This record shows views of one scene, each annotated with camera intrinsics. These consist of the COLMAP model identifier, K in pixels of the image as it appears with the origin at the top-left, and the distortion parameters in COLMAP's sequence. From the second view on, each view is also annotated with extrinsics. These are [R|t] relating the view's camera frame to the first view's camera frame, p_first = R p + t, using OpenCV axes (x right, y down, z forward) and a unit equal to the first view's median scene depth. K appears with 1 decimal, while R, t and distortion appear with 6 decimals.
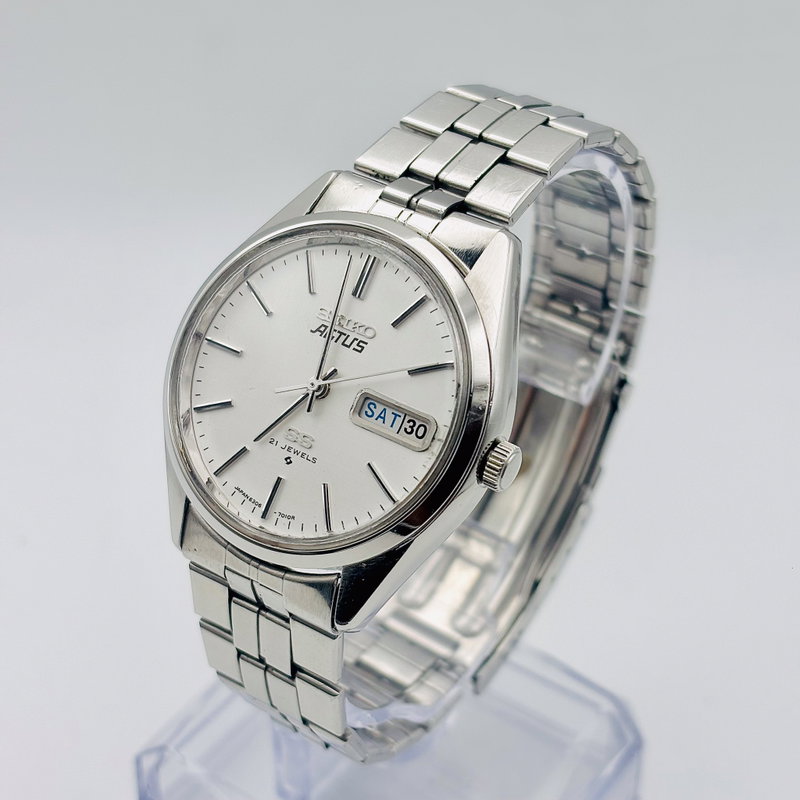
lens RADIAL K [[1644.2, 0, 380.9], [0, 1644.2, 421.1], [0, 0, 1]] dist [0.279929, -1.755580]
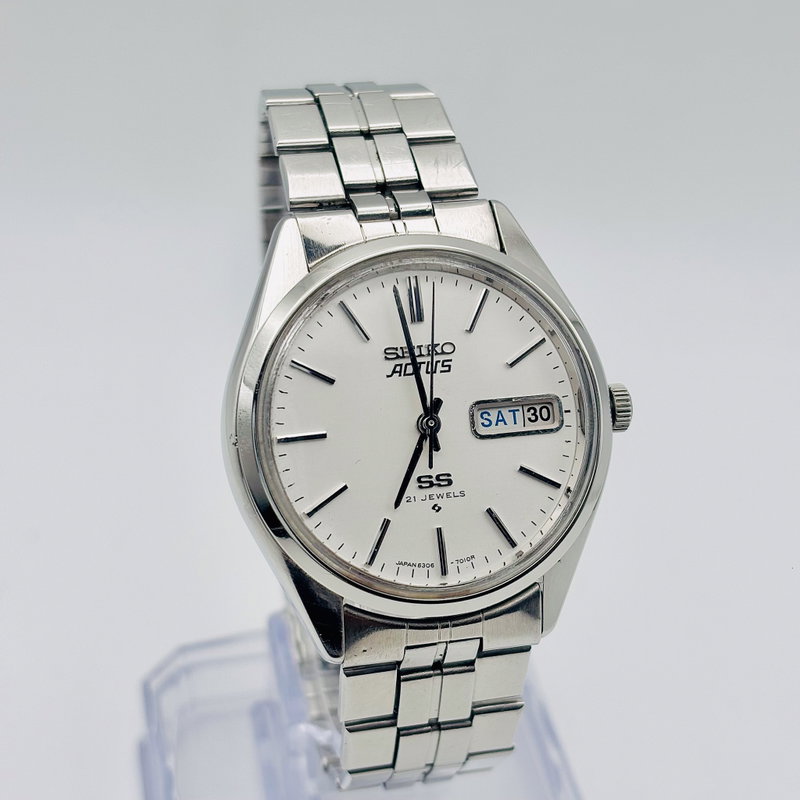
lens RADIAL K [[1644.2, 0, 380.9], [0, 1644.2, 421.1], [0, 0, 1]] dist [0.279929, -1.755580]
pose [[0.688276, -0.438481, 0.577936, -0.580175], [0.417413, 0.890942, 0.178853, -0.195205], [-0.593331, 0.118138, 0.796242, 0.254781]]
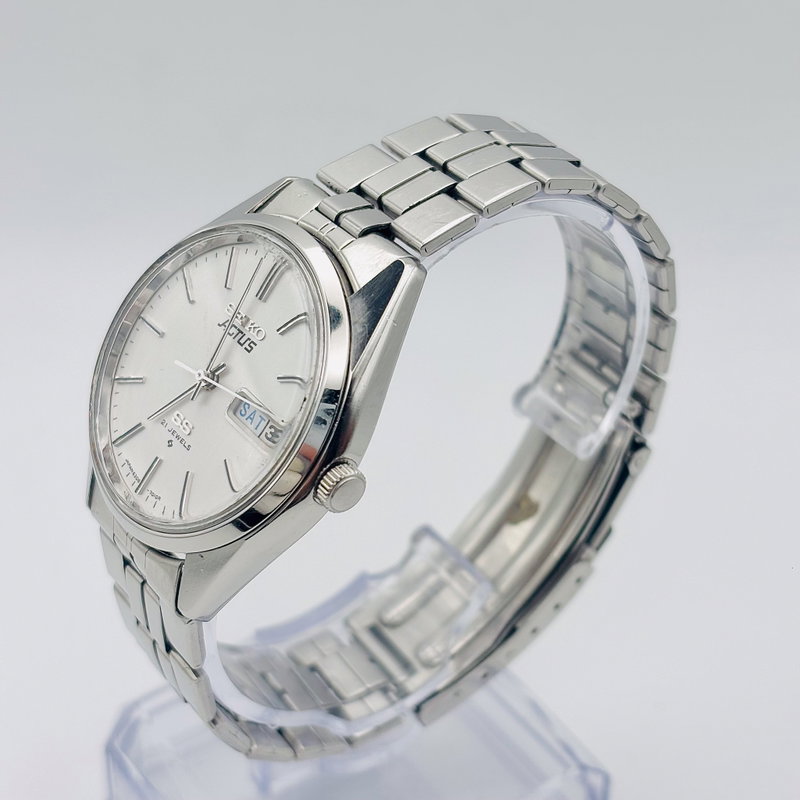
lens RADIAL K [[1644.2, 0, 380.9], [0, 1644.2, 421.1], [0, 0, 1]] dist [0.279929, -1.755580]
pose [[0.934247, 0.188647, -0.302648, 0.365221], [-0.191762, 0.981244, 0.019679, -0.034327], [0.300684, 0.039652, 0.952899, 0.051170]]
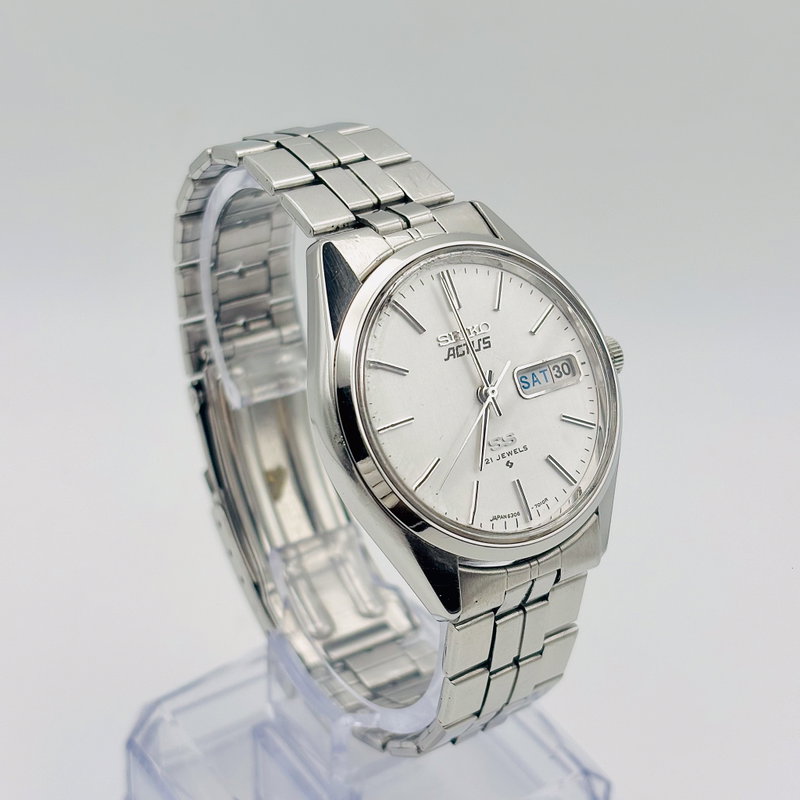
lens RADIAL K [[1644.2, 0, 380.9], [0, 1644.2, 421.1], [0, 0, 1]] dist [0.279929, -1.755580]
pose [[0.373817, -0.513999, 0.772053, -0.876730], [0.529477, 0.801698, 0.277369, -0.331470], [-0.761521, 0.305099, 0.571839, 0.423370]]
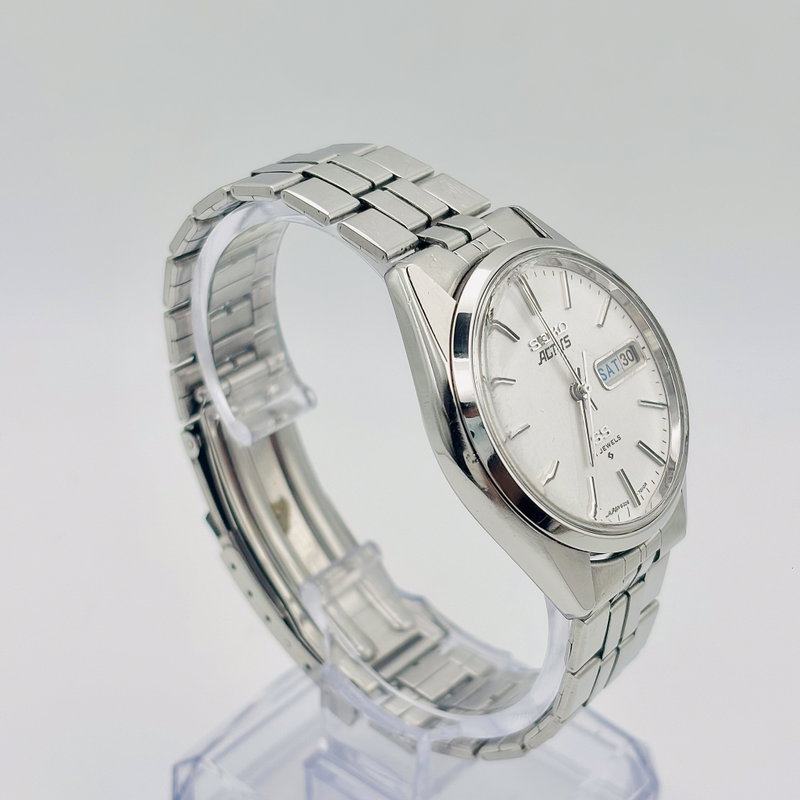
lens RADIAL K [[1644.2, 0, 380.9], [0, 1644.2, 421.1], [0, 0, 1]] dist [0.279929, -1.755580]
pose [[0.093200, -0.554292, 0.827088, -0.942462], [0.564034, 0.713945, 0.414909, -0.521664], [-0.820475, 0.427836, 0.379179, 0.672849]]
